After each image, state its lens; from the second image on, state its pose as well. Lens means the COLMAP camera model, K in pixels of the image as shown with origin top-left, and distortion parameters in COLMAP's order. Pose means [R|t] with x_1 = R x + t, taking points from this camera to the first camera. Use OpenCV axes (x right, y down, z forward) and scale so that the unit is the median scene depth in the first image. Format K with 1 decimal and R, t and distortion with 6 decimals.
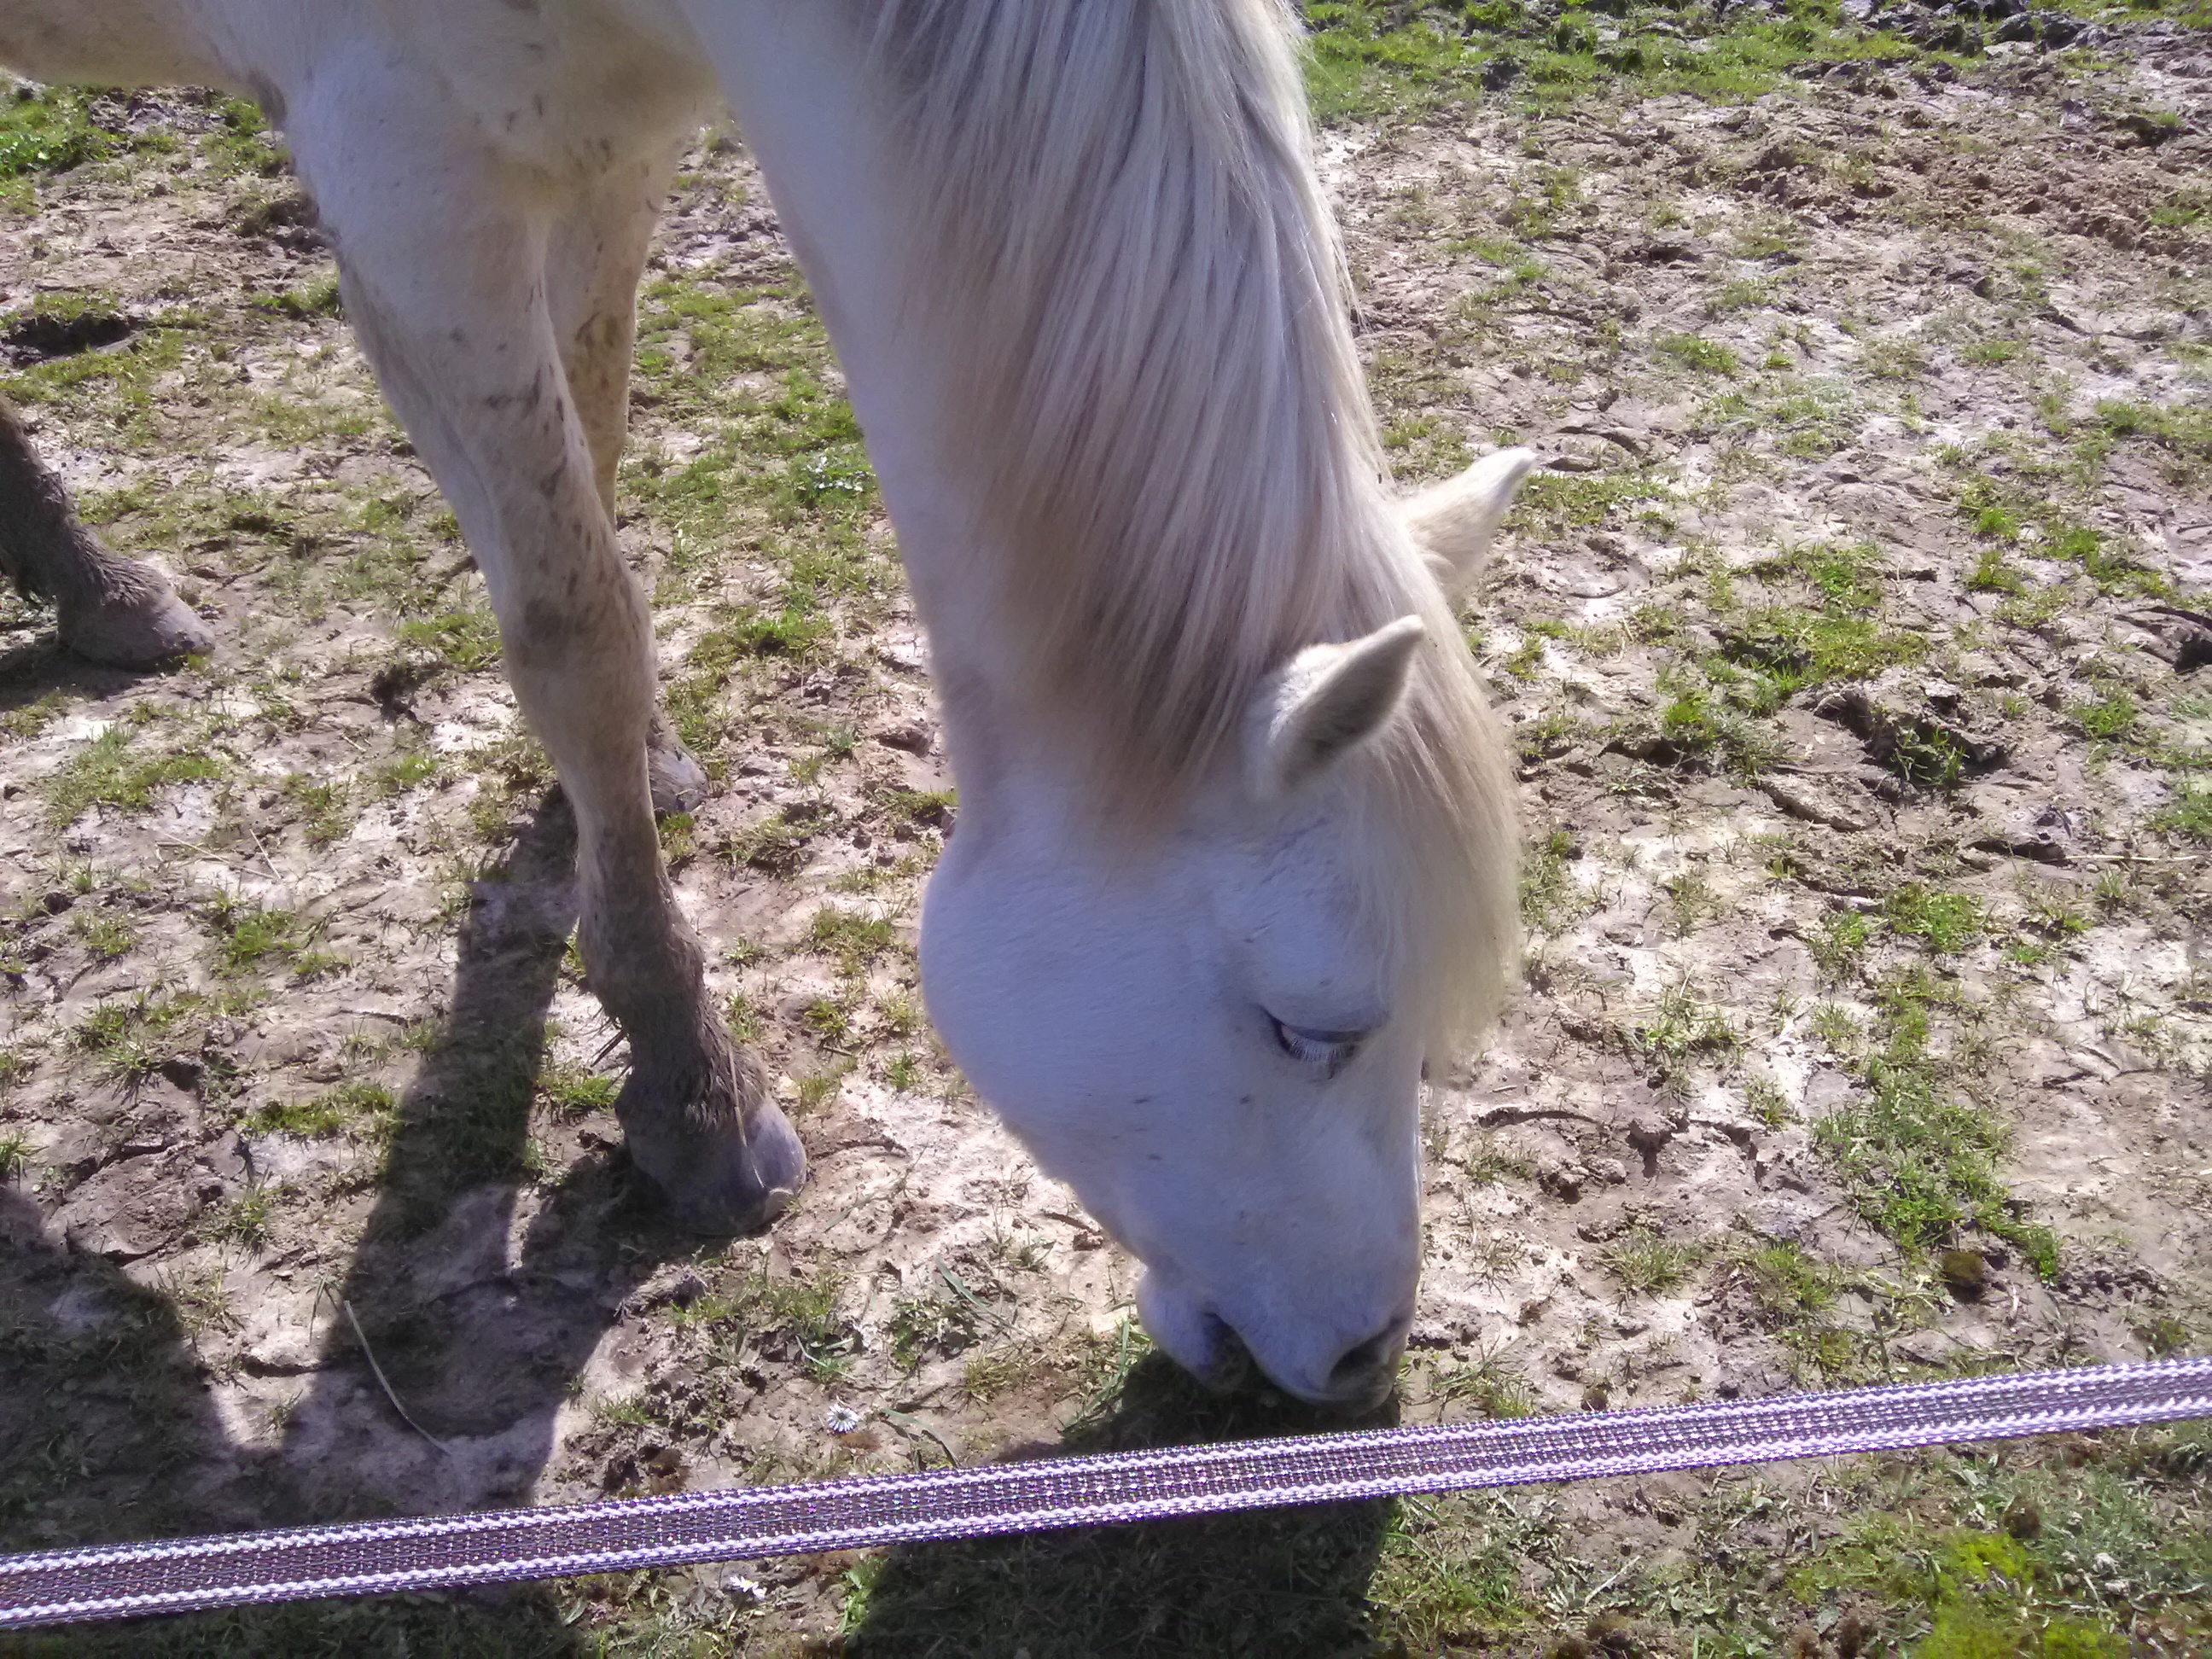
lens RADIAL K [[2073.8, 0, 1099.7], [0, 2073.8, 847.2], [0, 0, 1]] dist [0.008019, 0.000000]
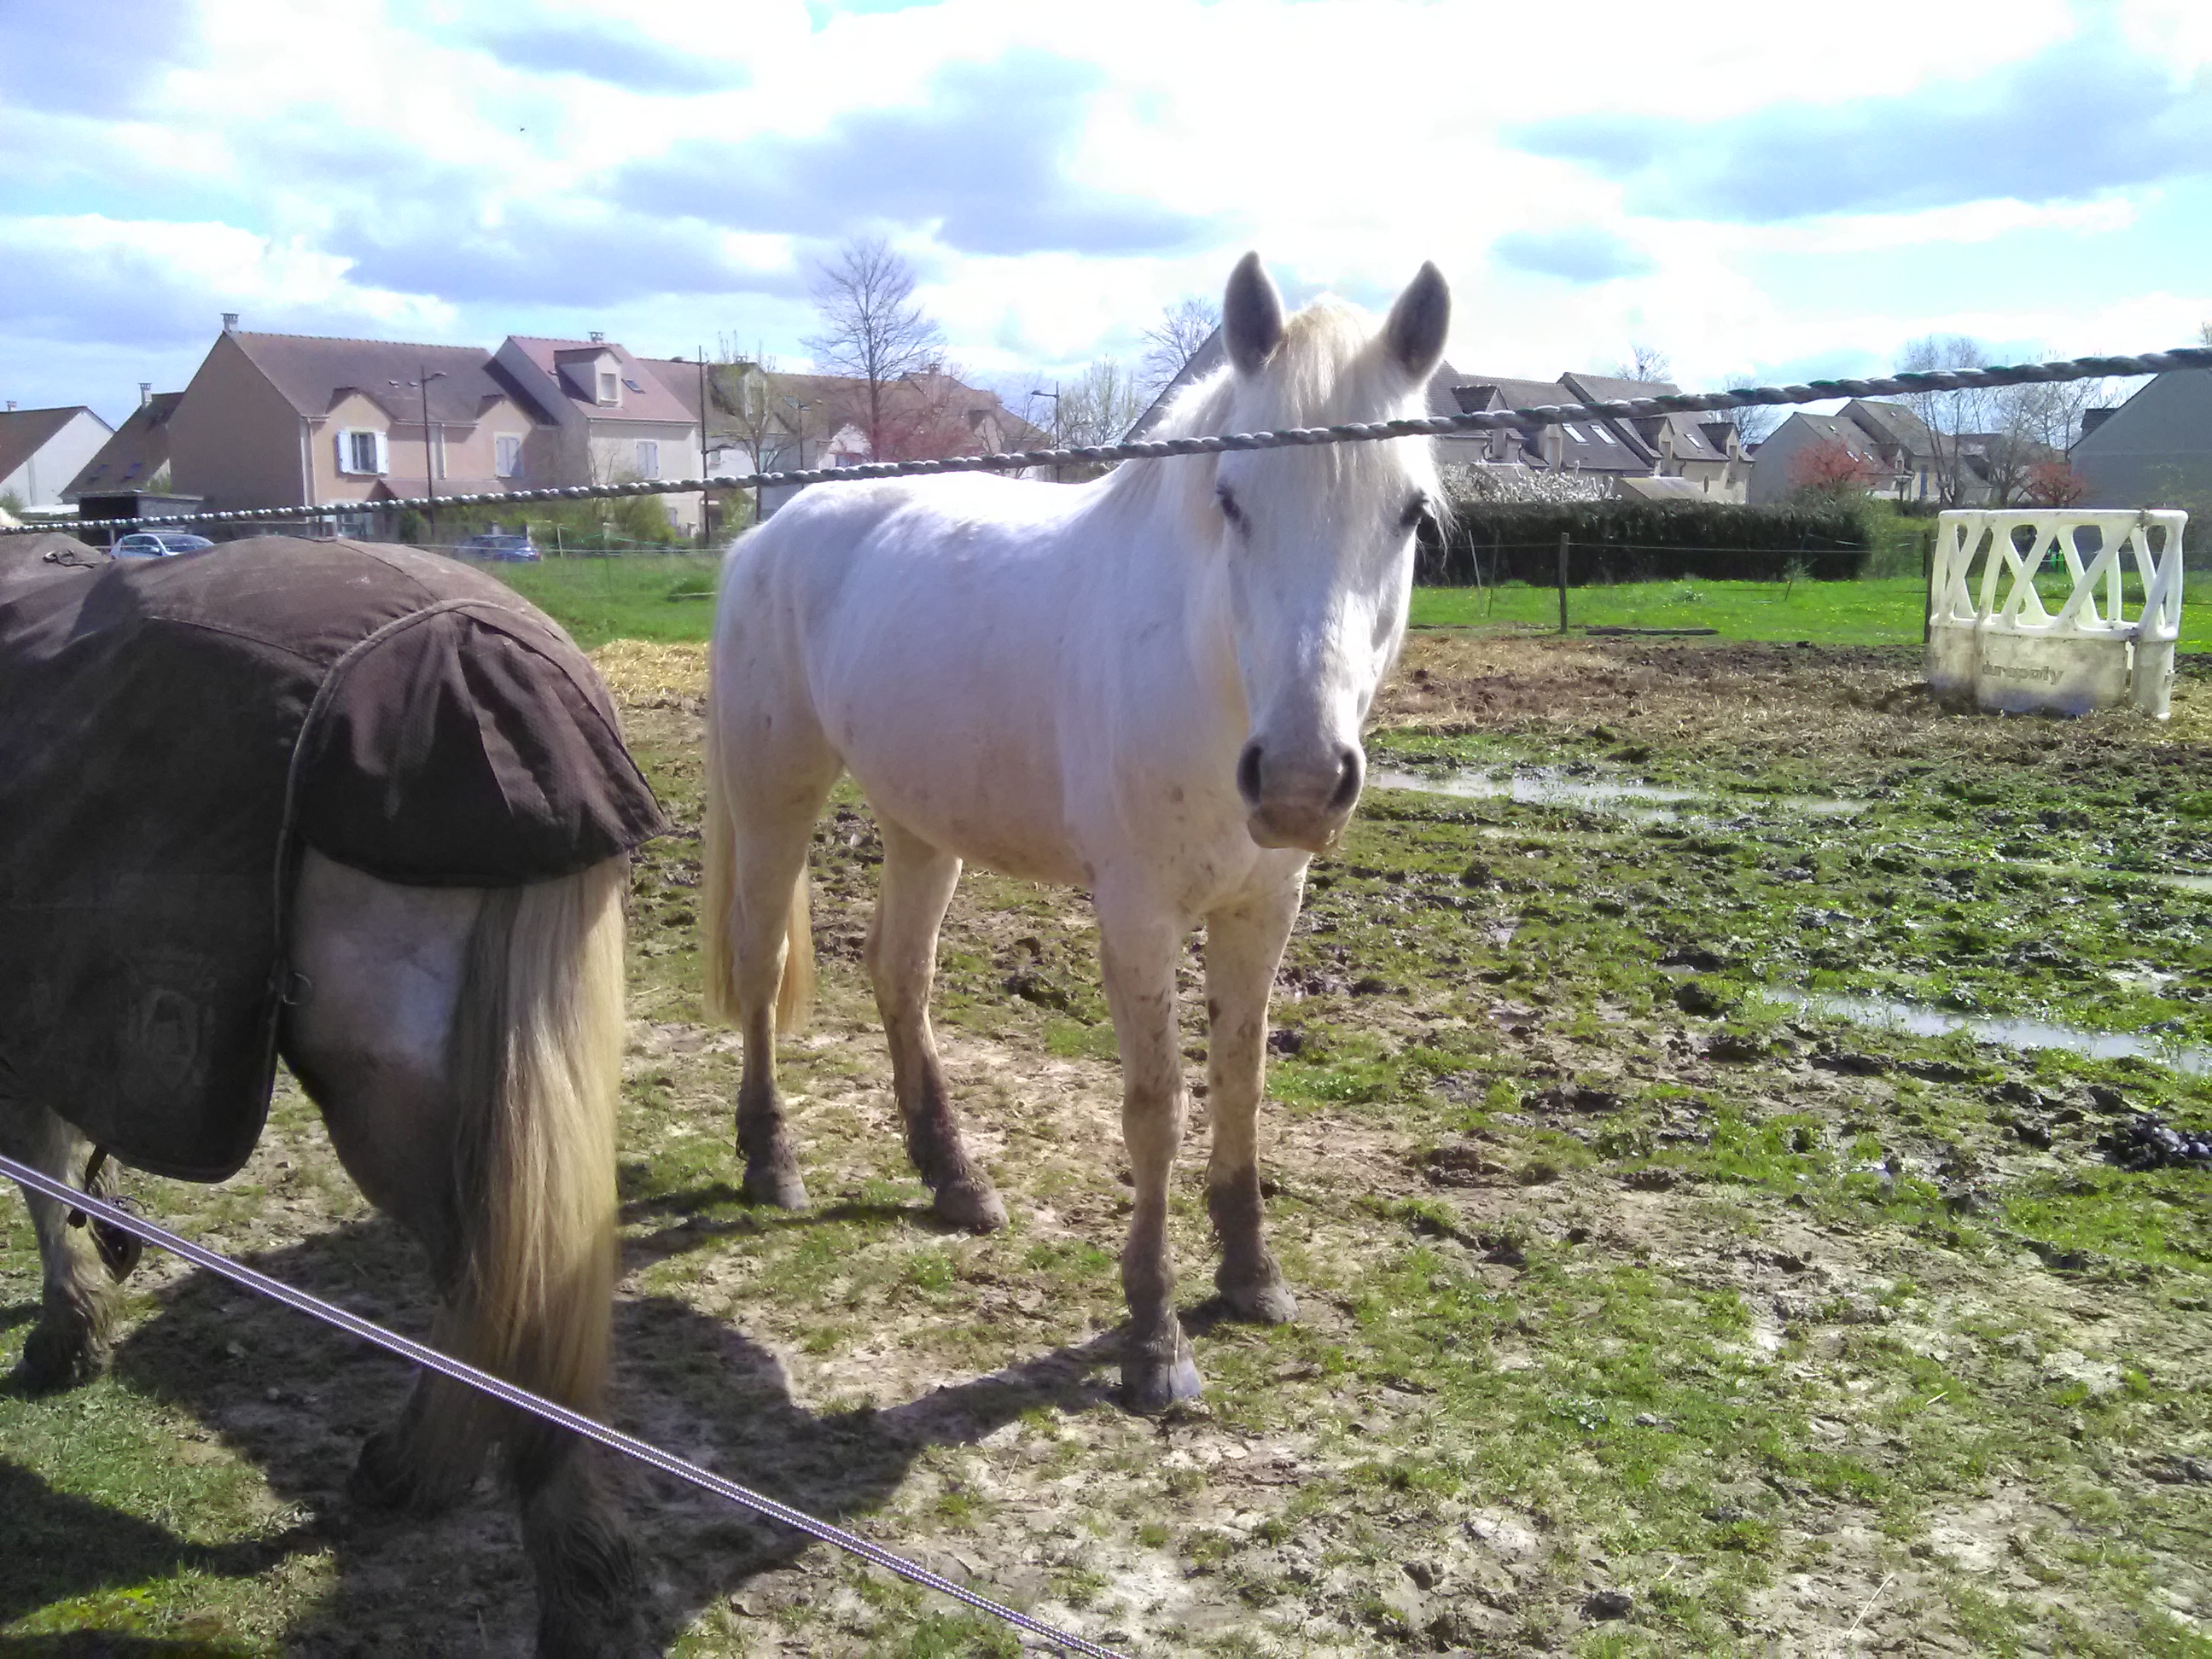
lens RADIAL K [[2073.8, 0, 1118.8], [0, 2073.8, 809.6], [0, 0, 1]] dist [0.008019, 0.000000]
pose [[0.703099, 0.108770, -0.702724, 0.590915], [-0.444192, 0.838886, -0.314584, 0.036294], [0.555288, 0.533328, 0.638135, -0.155423]]
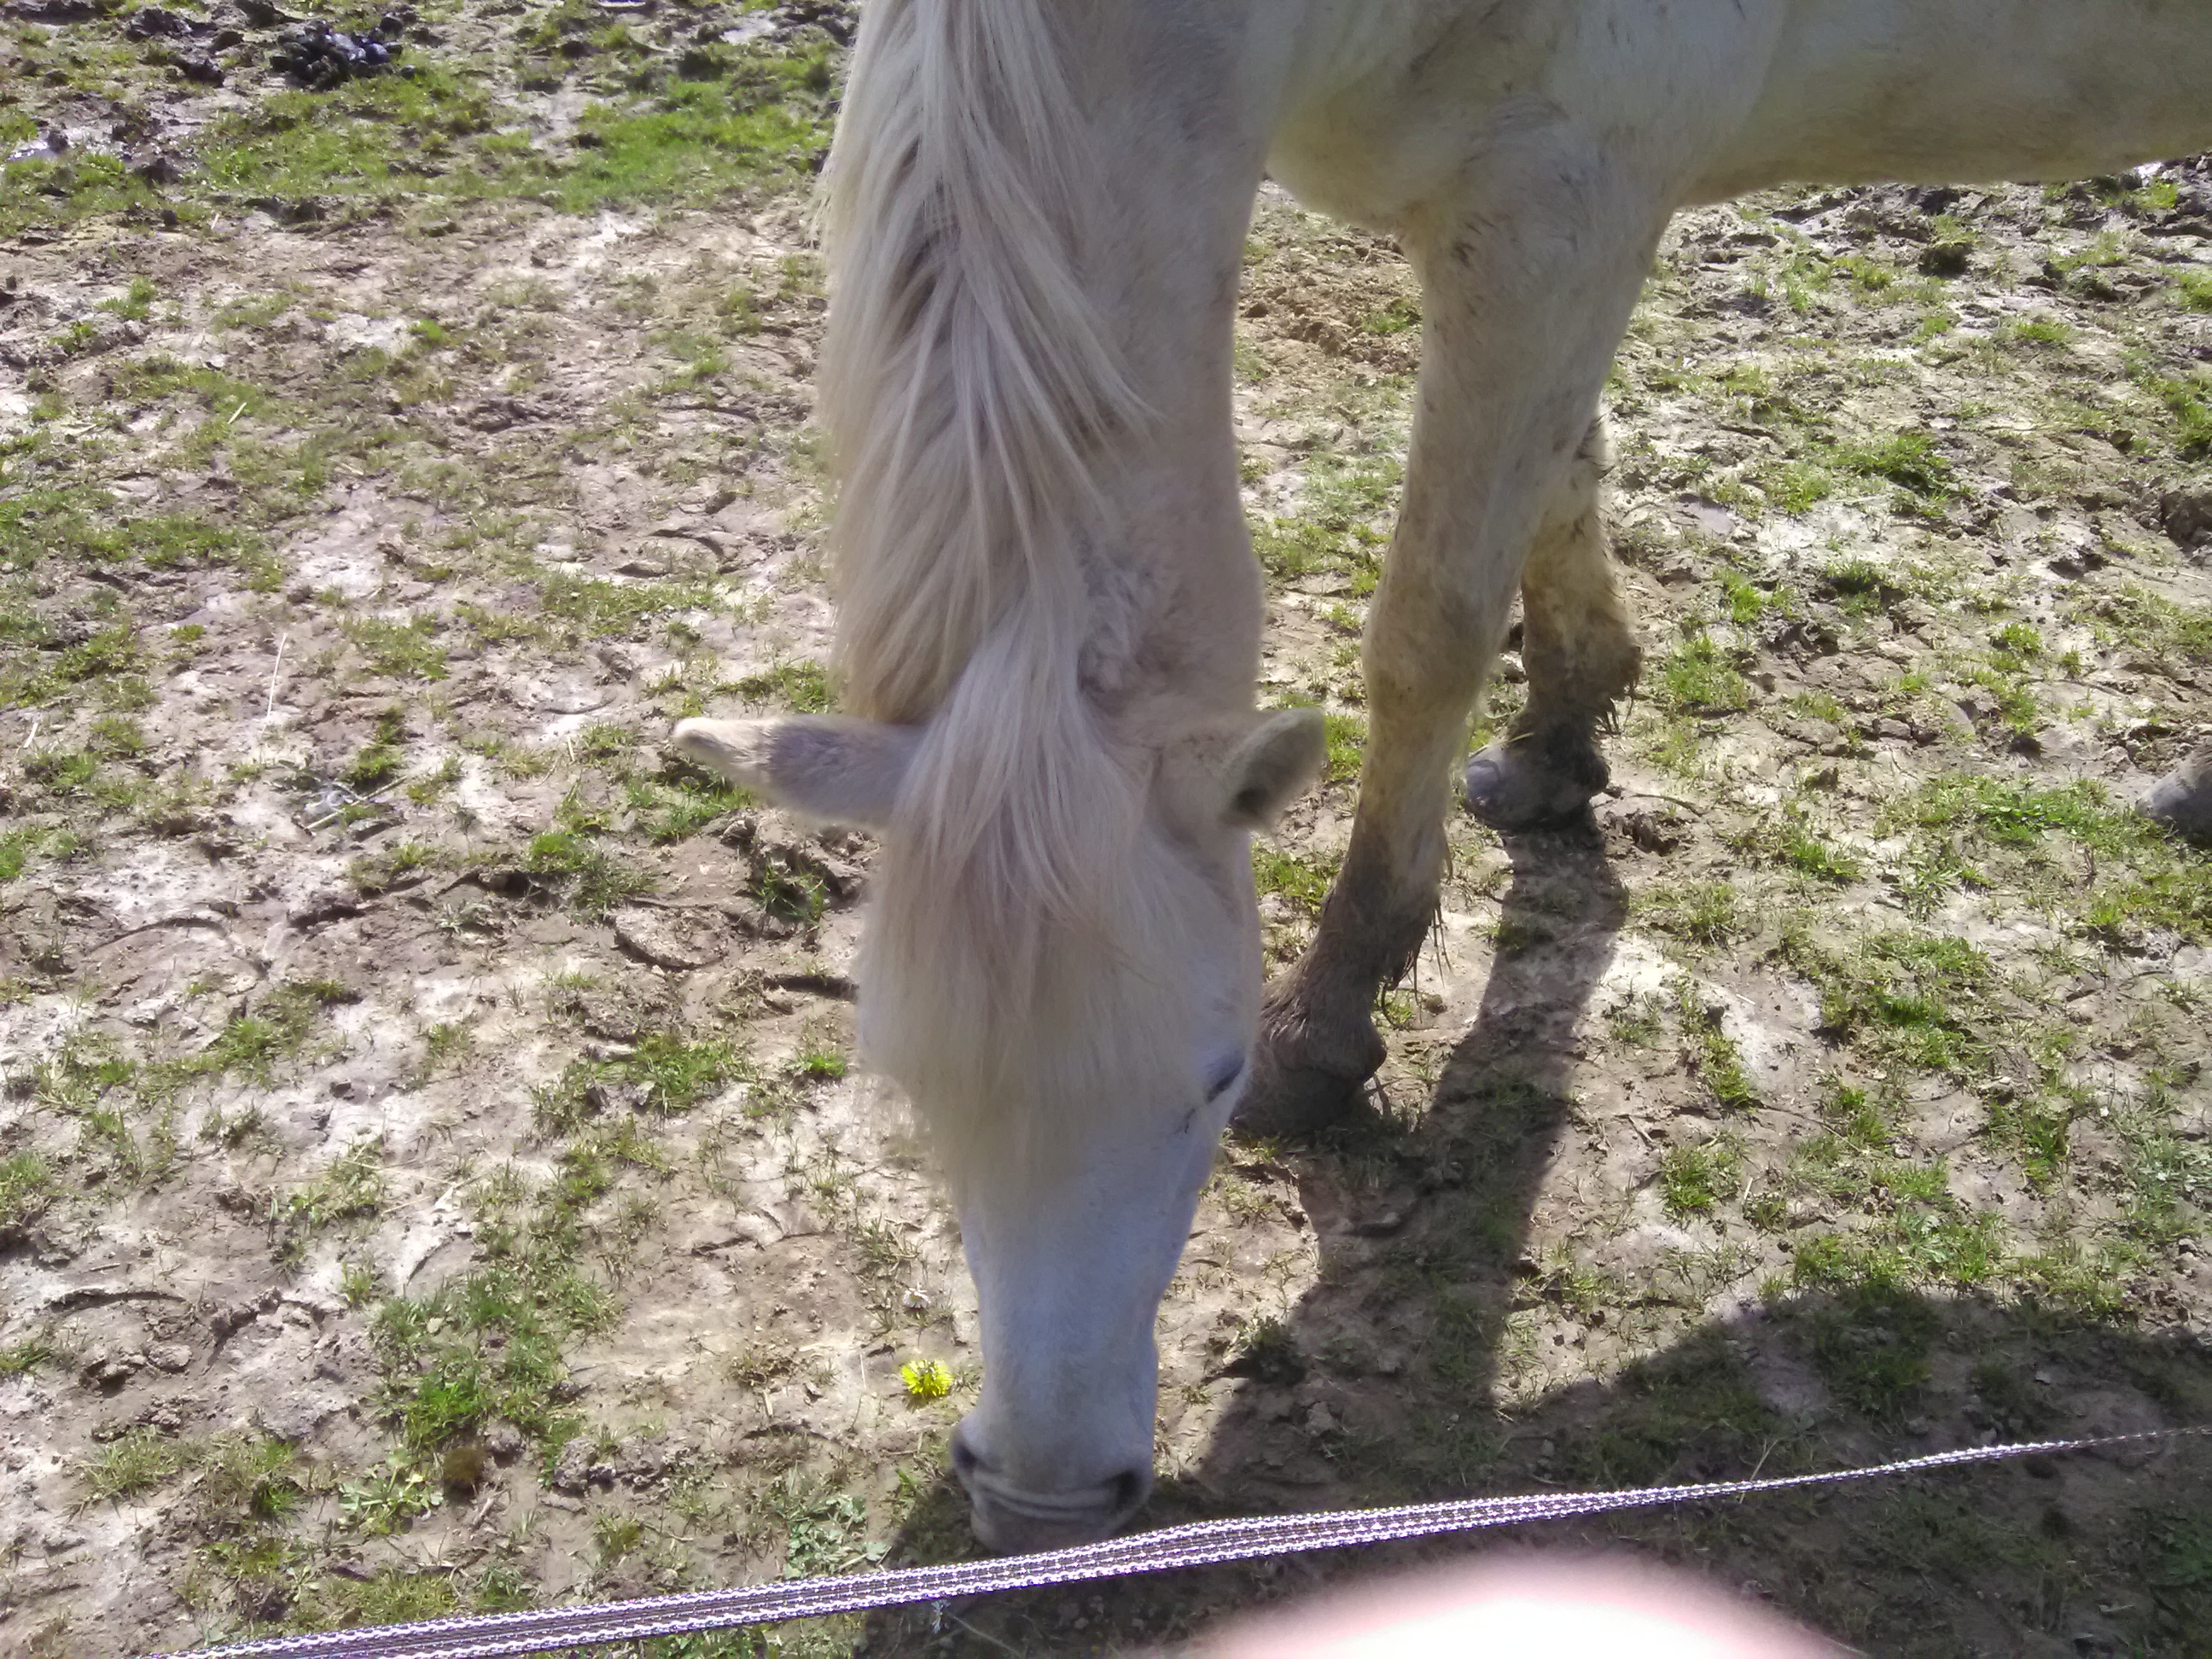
lens RADIAL K [[2073.8, 0, 1103.2], [0, 2073.8, 842.9], [0, 0, 1]] dist [0.008019, 0.000000]
pose [[0.996661, 0.000636, 0.081651, 0.433440], [0.001560, 0.999639, -0.026828, -0.036548], [-0.081638, 0.026866, 0.996300, 0.023574]]
